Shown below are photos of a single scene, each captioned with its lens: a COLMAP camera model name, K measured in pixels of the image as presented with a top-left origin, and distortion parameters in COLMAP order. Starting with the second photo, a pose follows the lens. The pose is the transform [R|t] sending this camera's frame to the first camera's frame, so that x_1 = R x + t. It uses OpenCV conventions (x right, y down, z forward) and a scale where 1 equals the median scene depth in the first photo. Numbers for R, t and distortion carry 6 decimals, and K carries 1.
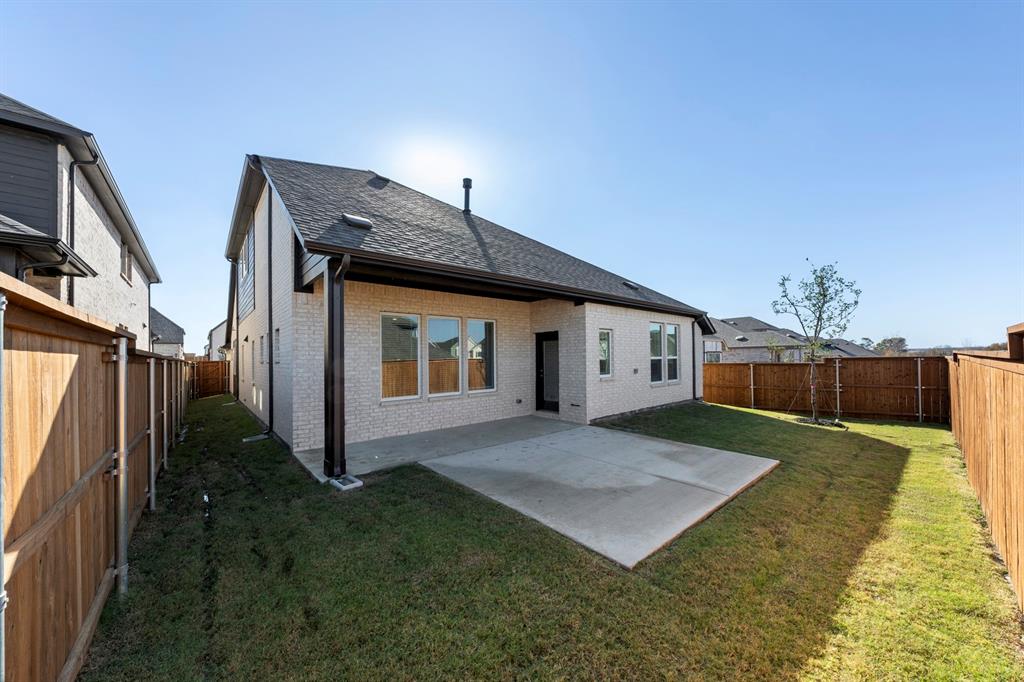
lens RADIAL K [[361.7, 0, 510.7], [0, 361.7, 358.3], [0, 0, 1]] dist [0.000388, 0.000019]
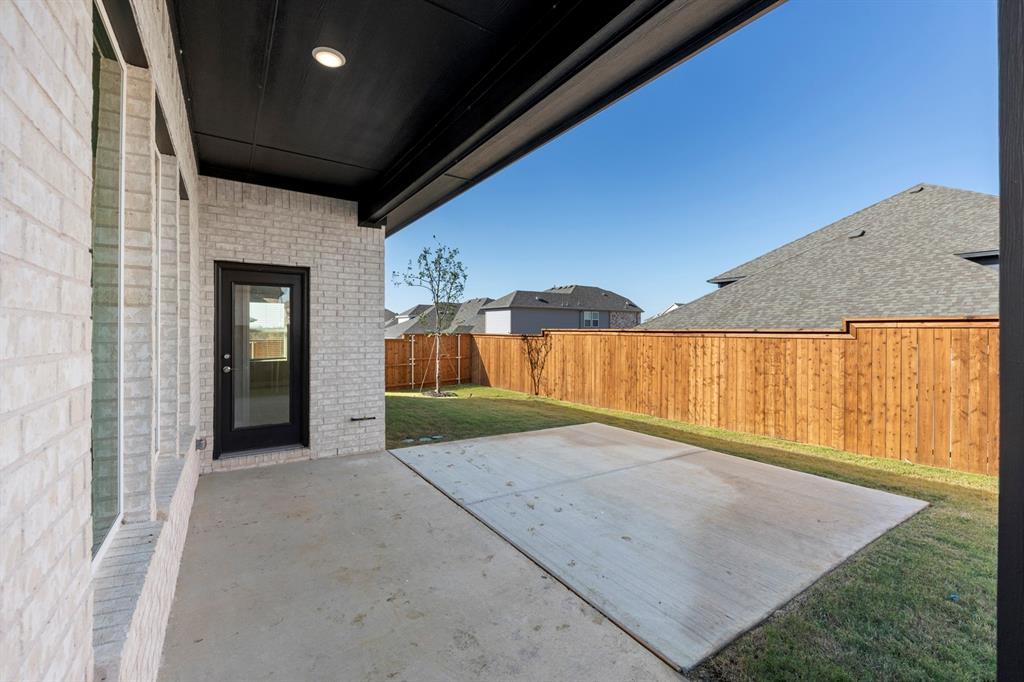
lens RADIAL K [[428.7, 0, 512.0], [0, 428.7, 341.0], [0, 0, 1]] dist [0.001506, 0.000074]
pose [[0.120738, -0.004664, 0.992673, -0.546373], [-0.005147, 0.999973, 0.005324, 0.020295], [-0.992671, -0.005752, 0.120711, 0.975829]]
